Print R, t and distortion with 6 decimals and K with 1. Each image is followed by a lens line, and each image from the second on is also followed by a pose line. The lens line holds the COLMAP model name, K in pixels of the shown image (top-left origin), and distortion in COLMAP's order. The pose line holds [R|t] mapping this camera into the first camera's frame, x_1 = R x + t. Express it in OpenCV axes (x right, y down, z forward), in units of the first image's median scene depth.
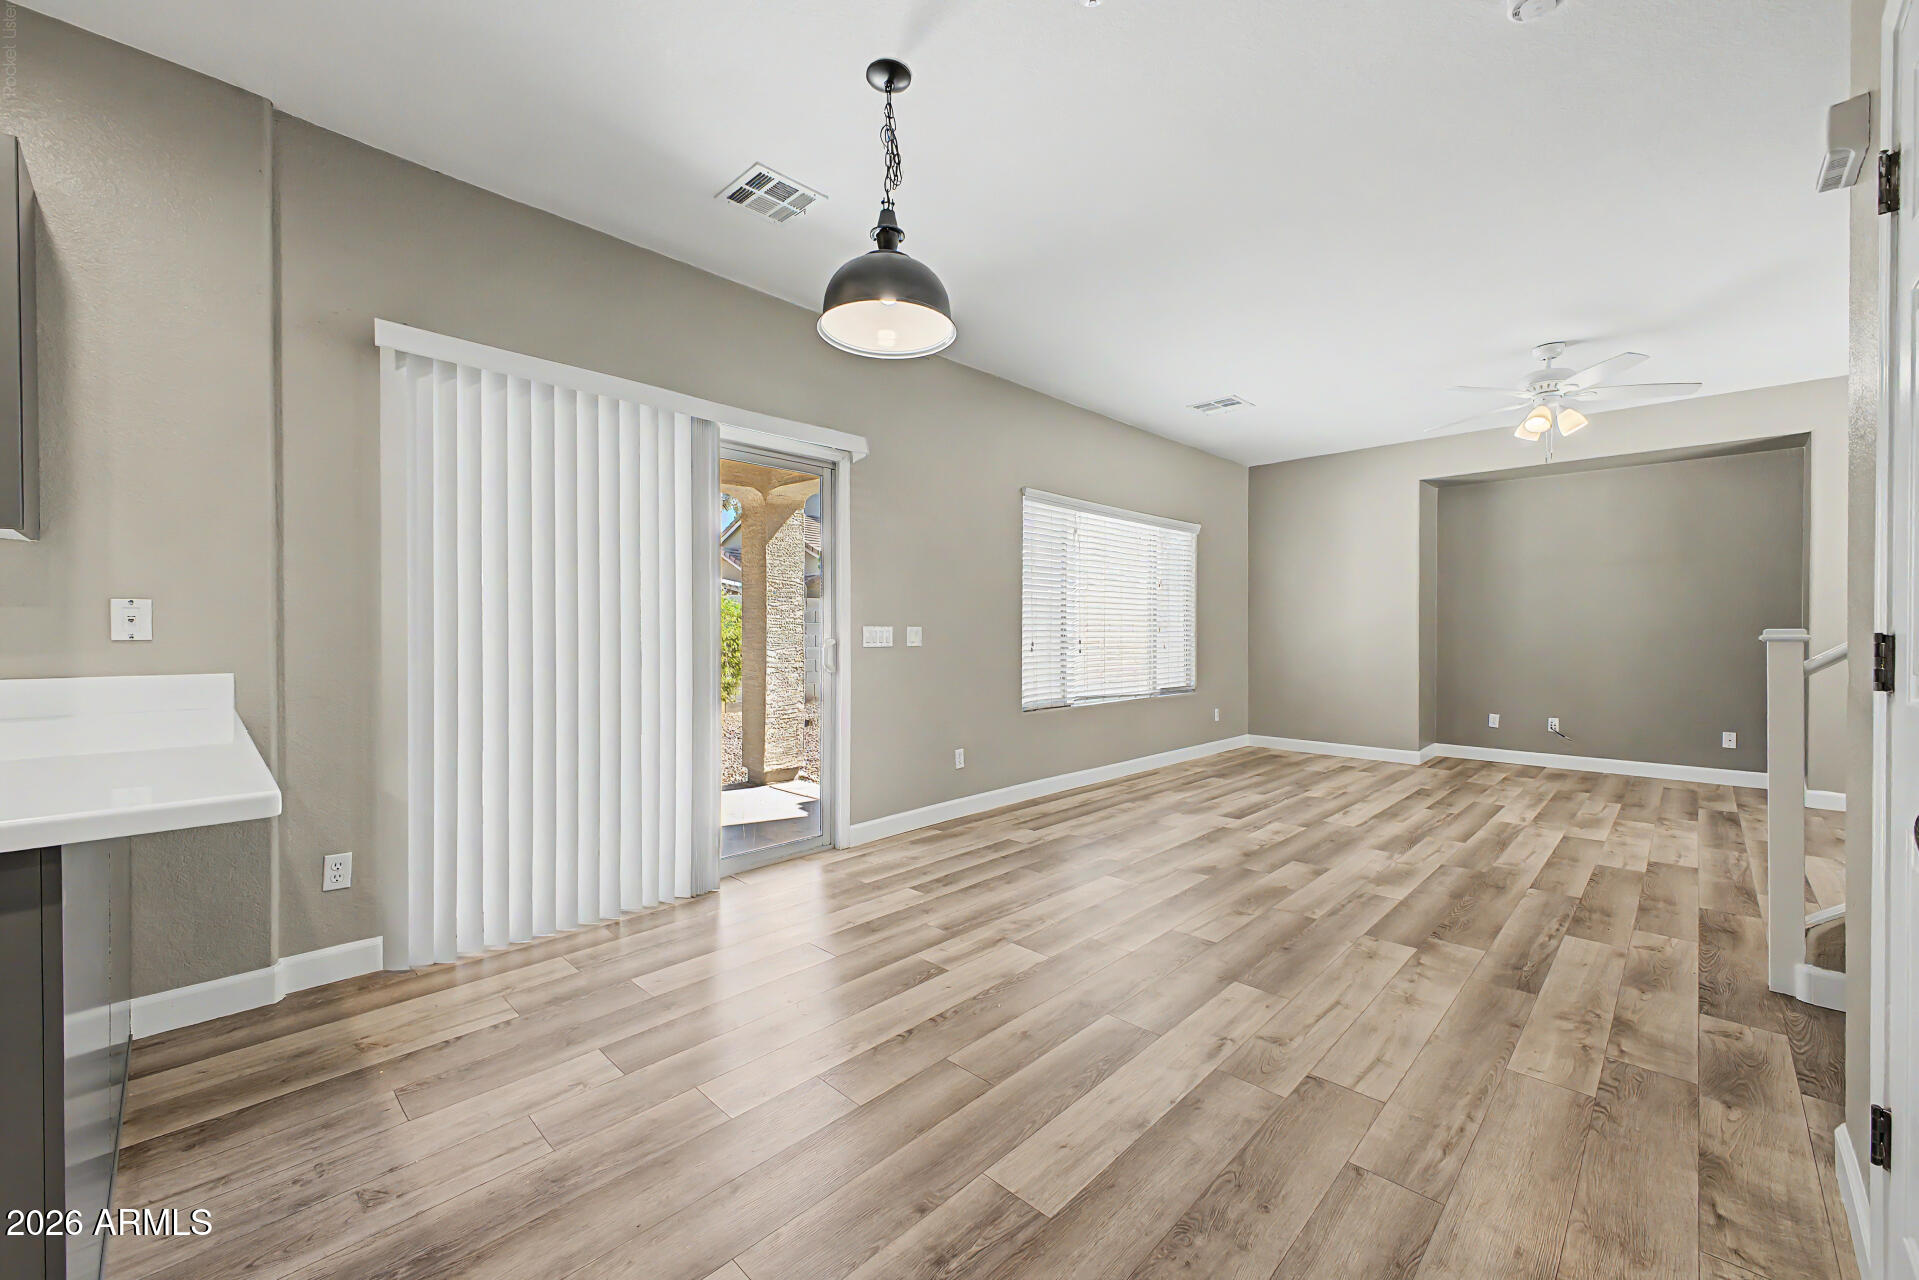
lens RADIAL K [[762.1, 0, 967.6], [0, 762.1, 633.2], [0, 0, 1]] dist [0.008202, 0.000075]
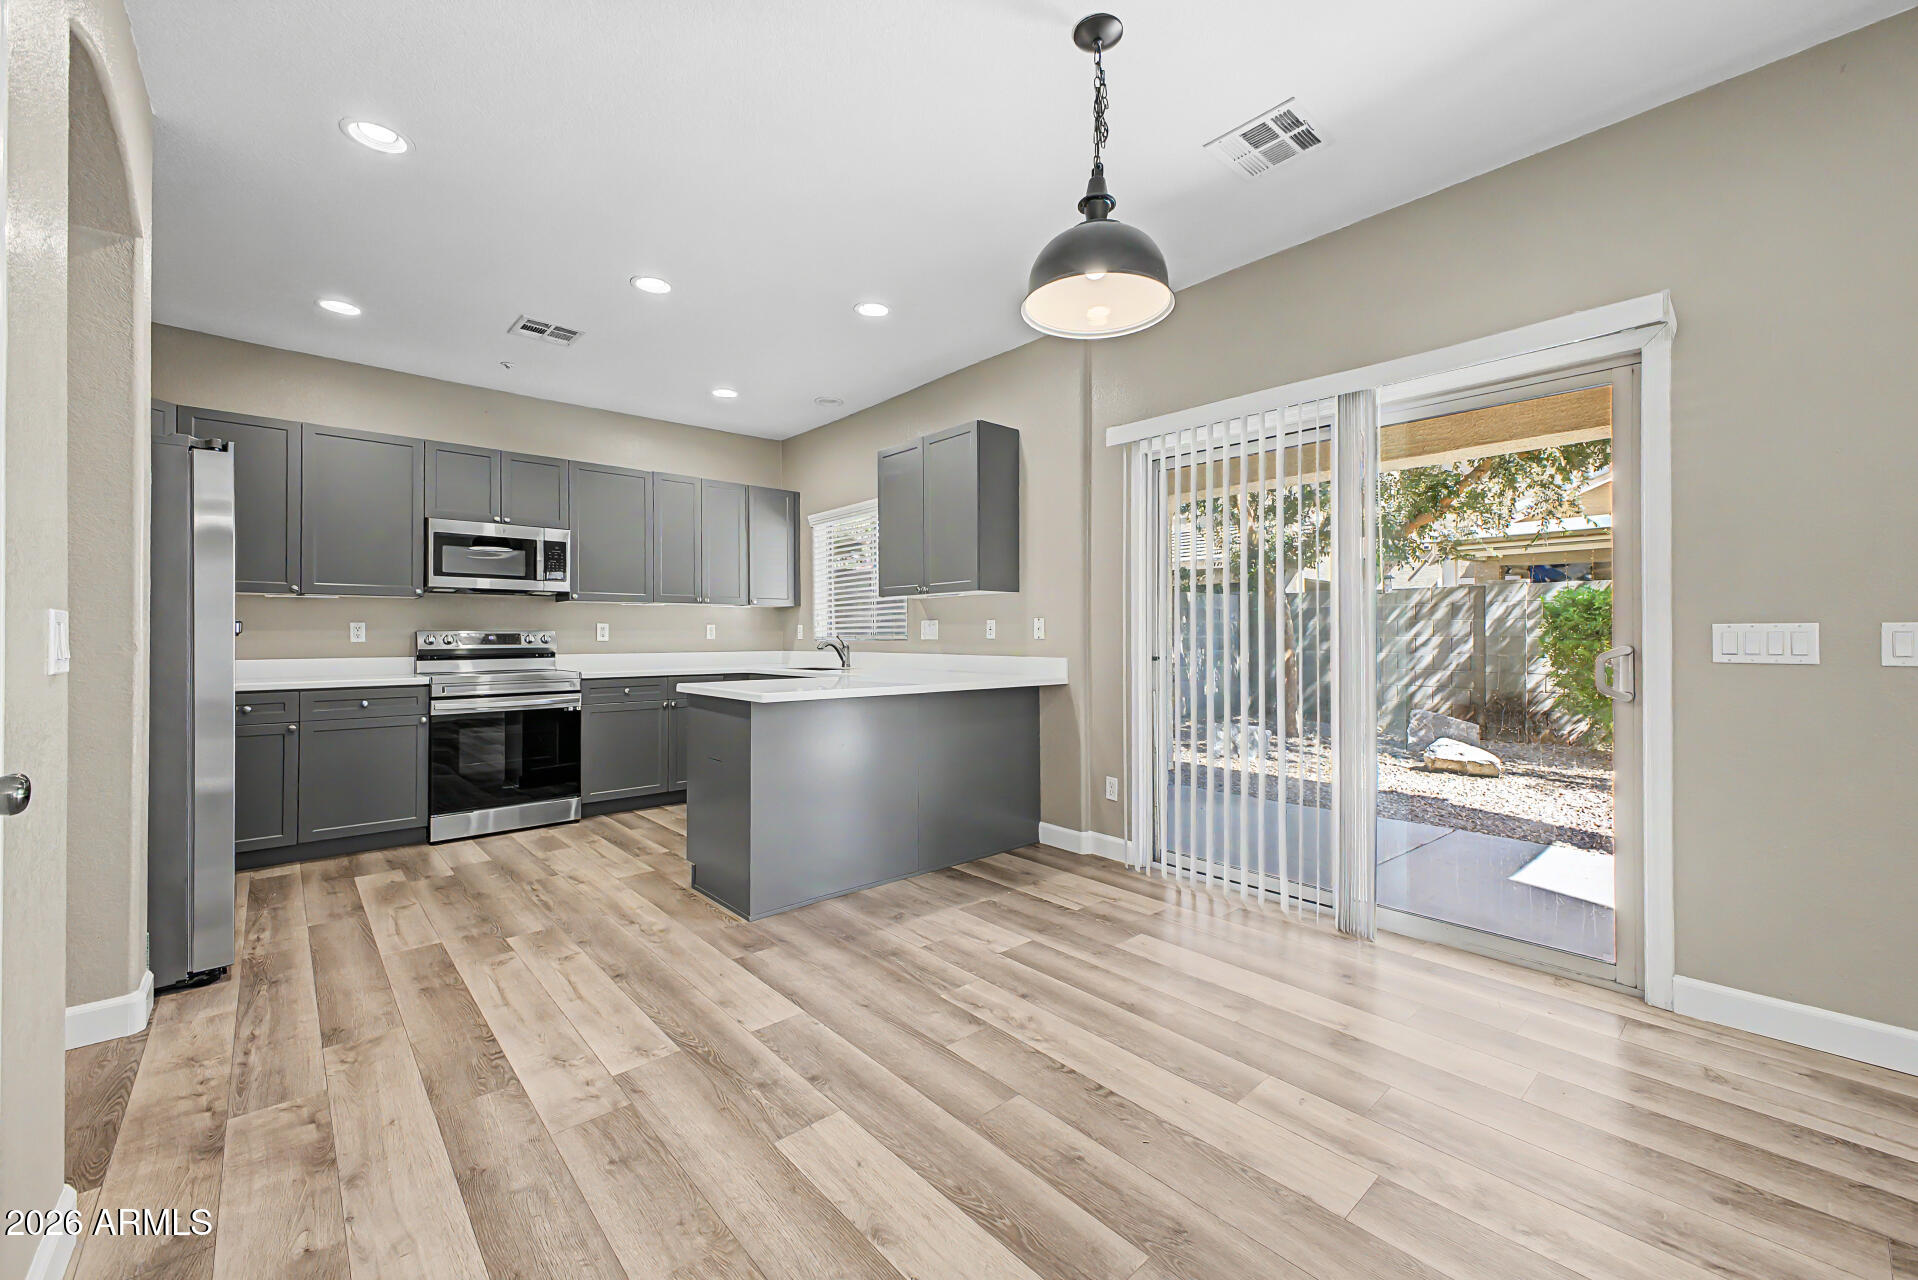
lens RADIAL K [[761.7, 0, 967.0], [0, 761.7, 633.2], [0, 0, 1]] dist [0.008202, 0.000075]
pose [[-0.081544, -0.002567, -0.996666, 0.628145], [-0.001839, 0.999995, -0.002425, -0.000530], [0.996668, 0.001635, -0.081548, 0.704563]]
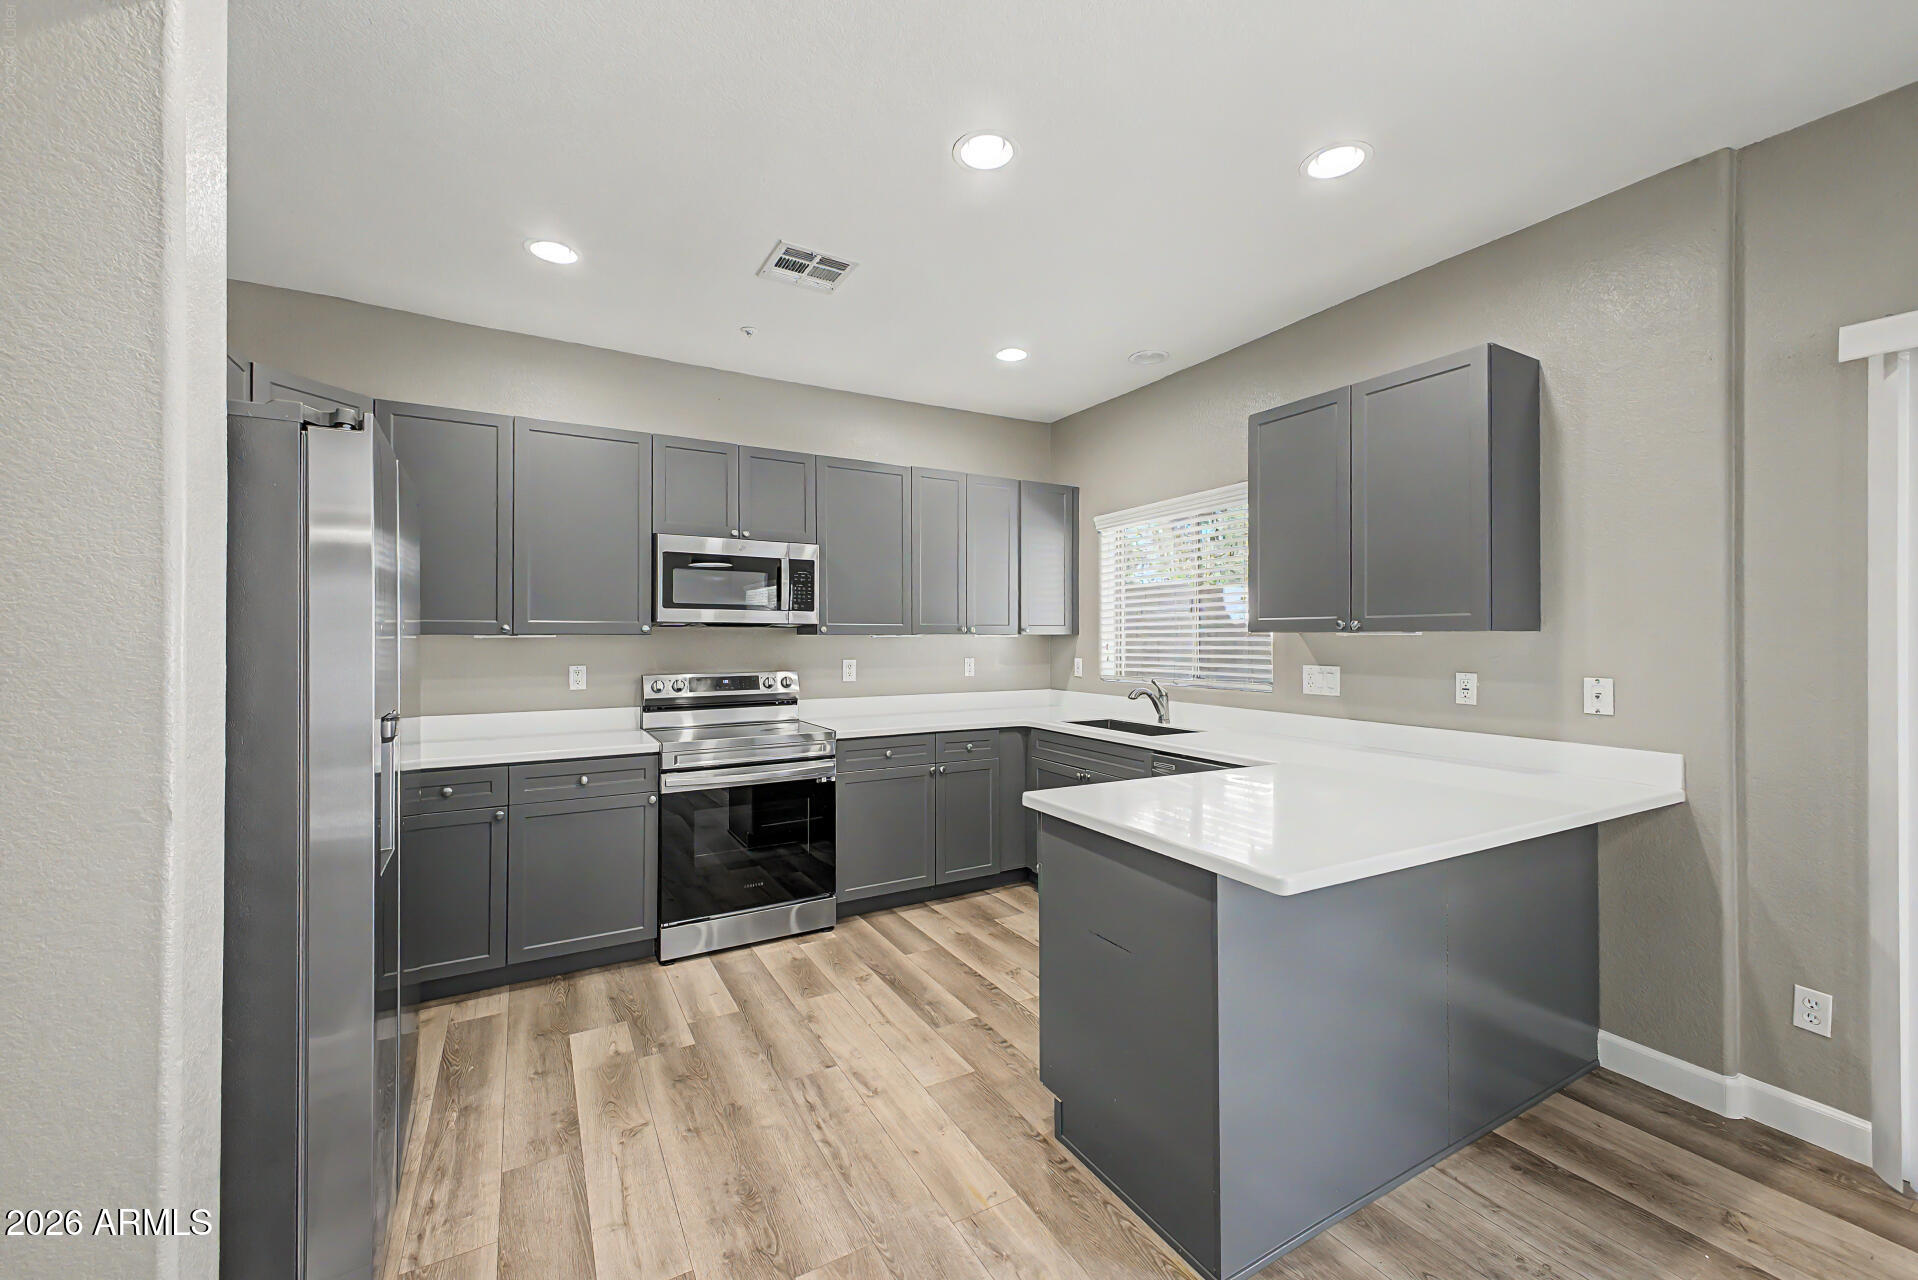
lens RADIAL K [[750.4, 0, 974.8], [0, 750.4, 634.6], [0, 0, 1]] dist [0.018533, -0.005298]
pose [[-0.275006, -0.000067, -0.961442, 0.182290], [-0.002522, 0.999997, 0.000652, -0.077924], [0.961439, 0.002604, -0.275005, 0.303866]]
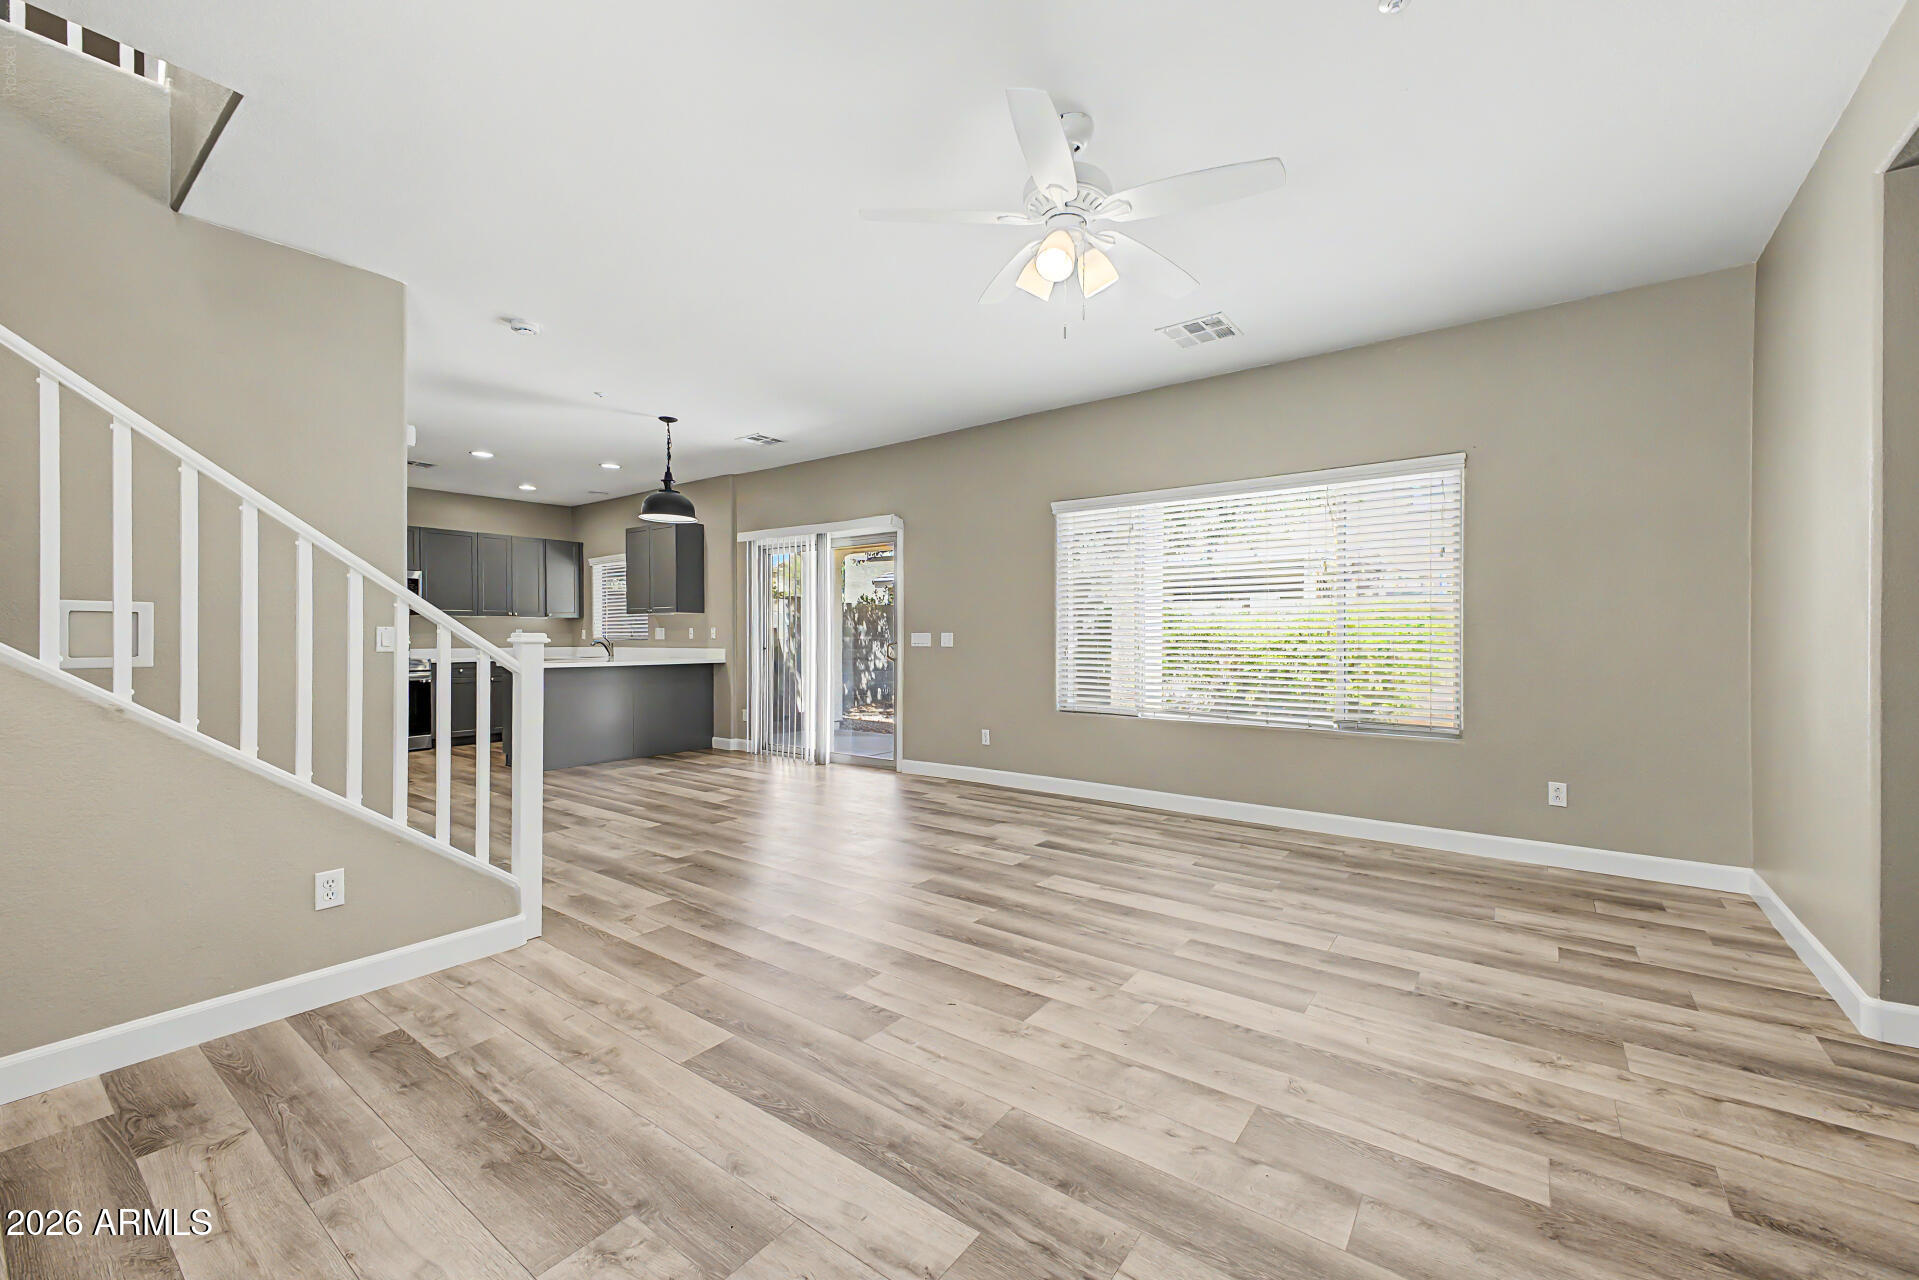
lens RADIAL K [[762.1, 0, 967.6], [0, 762.1, 633.2], [0, 0, 1]] dist [0.008202, 0.000075]
pose [[0.123068, -0.004654, -0.992387, 1.934857], [-0.002726, 0.999984, -0.005028, -0.001608], [0.992395, 0.003324, 0.123053, 1.272084]]
